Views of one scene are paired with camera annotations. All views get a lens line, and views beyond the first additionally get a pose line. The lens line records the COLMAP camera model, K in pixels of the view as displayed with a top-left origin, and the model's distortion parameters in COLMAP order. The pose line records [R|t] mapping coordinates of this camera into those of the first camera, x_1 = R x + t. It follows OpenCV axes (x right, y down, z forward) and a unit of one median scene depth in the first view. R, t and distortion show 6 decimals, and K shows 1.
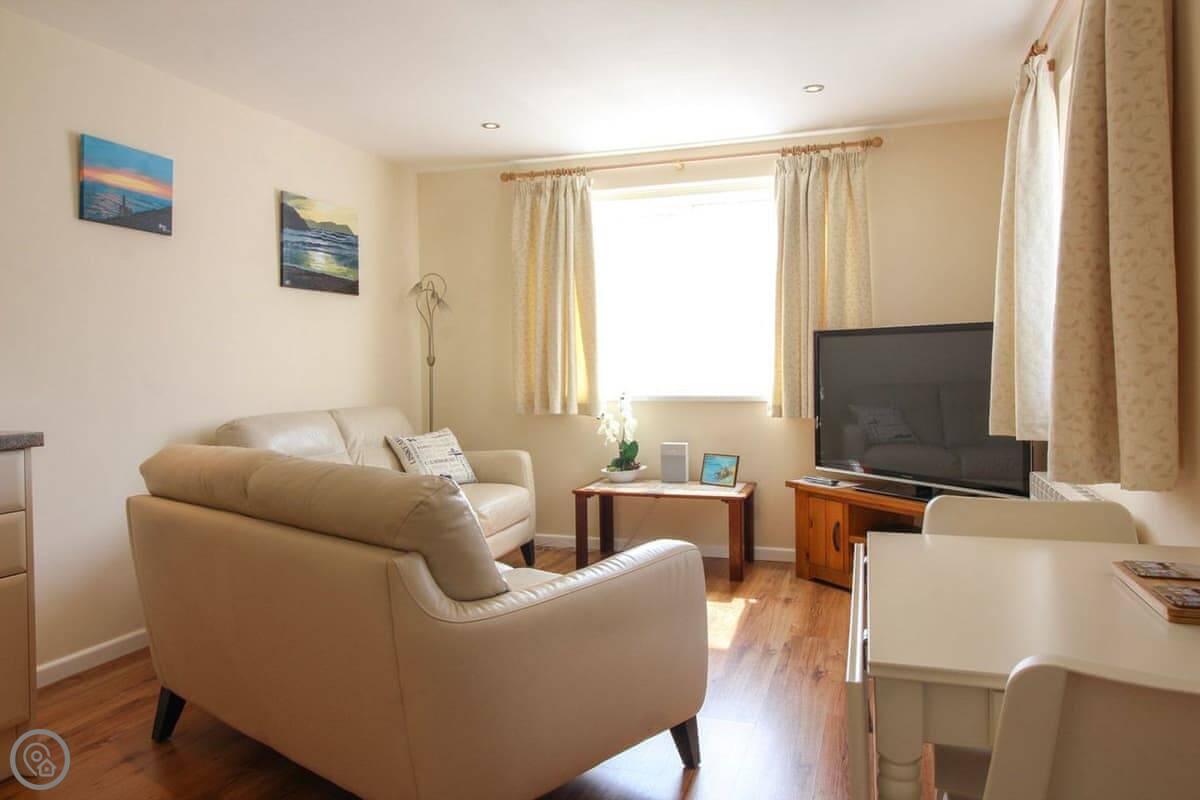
lens RADIAL K [[841.7, 0, 597.6], [0, 841.7, 381.3], [0, 0, 1]] dist [0.006856, 0.003435]
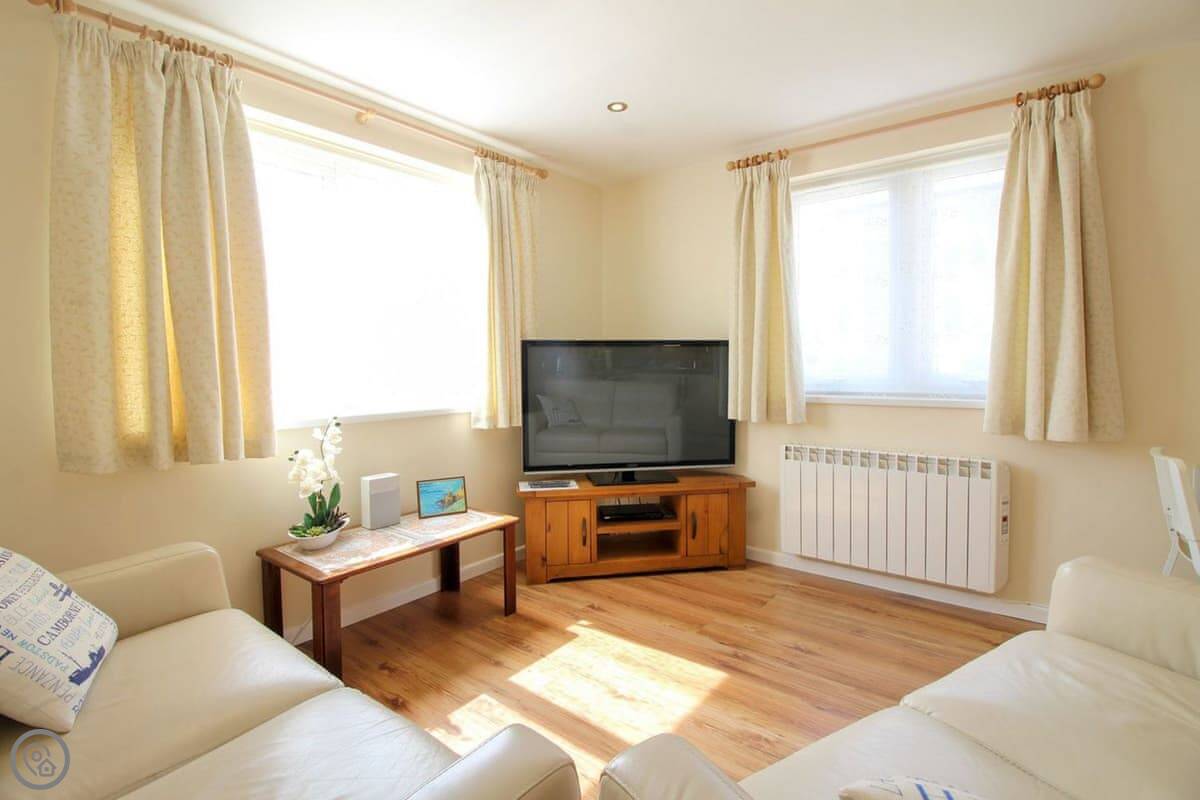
lens RADIAL K [[563.7, 0, 603.8], [0, 563.7, 383.3], [0, 0, 1]] dist [0.002284, -0.012724]
pose [[0.329943, -0.027154, 0.943610, -0.367660], [0.025113, 0.999485, 0.019981, -0.019264], [-0.943667, 0.017105, 0.330455, 0.703508]]
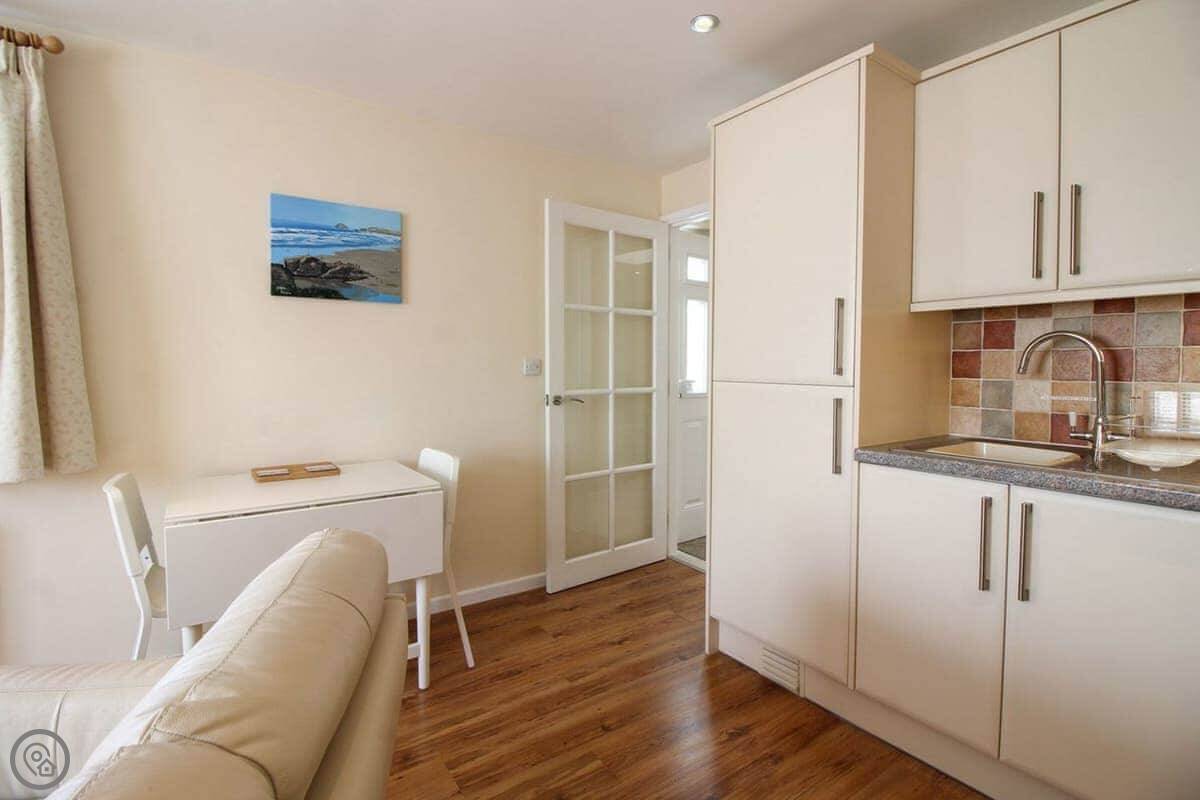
lens RADIAL K [[573.9, 0, 599.7], [0, 573.9, 380.3], [0, 0, 1]] dist [0.010800, -0.013653]
pose [[-0.801153, -0.008798, 0.598395, -0.328789], [0.015818, 0.999231, 0.035869, -0.026338], [-0.598250, 0.038202, -0.800398, 0.546760]]
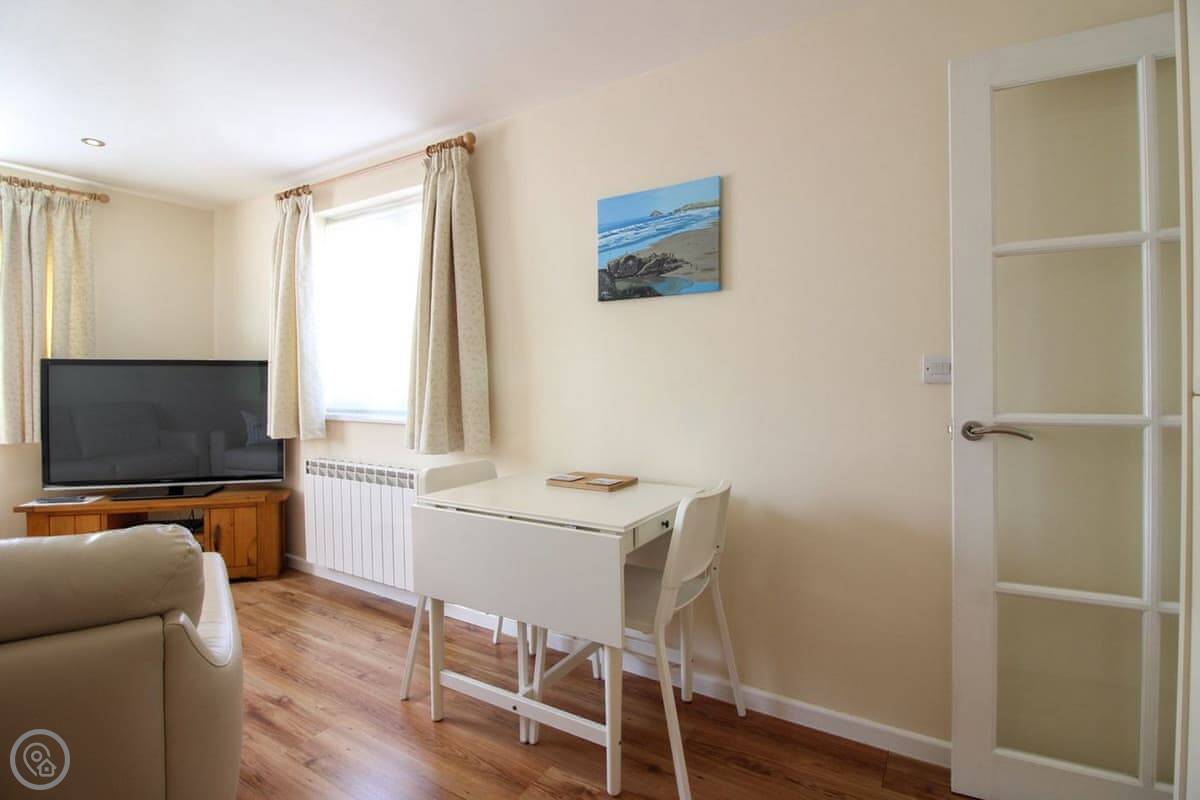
lens RADIAL K [[563.7, 0, 603.8], [0, 563.7, 383.3], [0, 0, 1]] dist [0.002284, -0.012724]
pose [[0.221281, 0.005958, 0.975192, -0.272796], [0.018907, 0.999767, -0.010399, -0.008926], [-0.975027, 0.020739, 0.221117, 0.169344]]
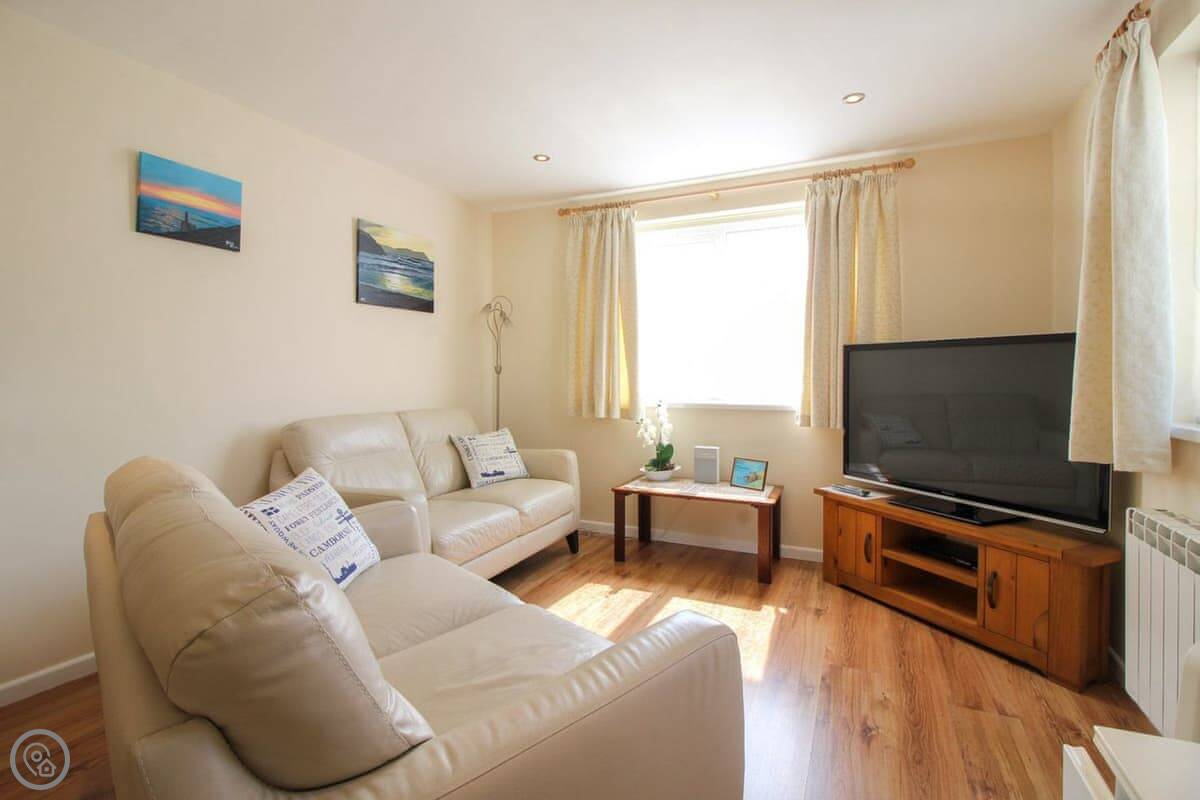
lens RADIAL K [[572.6, 0, 585.8], [0, 572.6, 381.7], [0, 0, 1]] dist [0.002927, -0.013983]
pose [[0.992463, 0.014201, -0.121716, 0.027168], [-0.014992, 0.999872, -0.005582, -0.005874], [0.121621, 0.007365, 0.992549, 0.264350]]
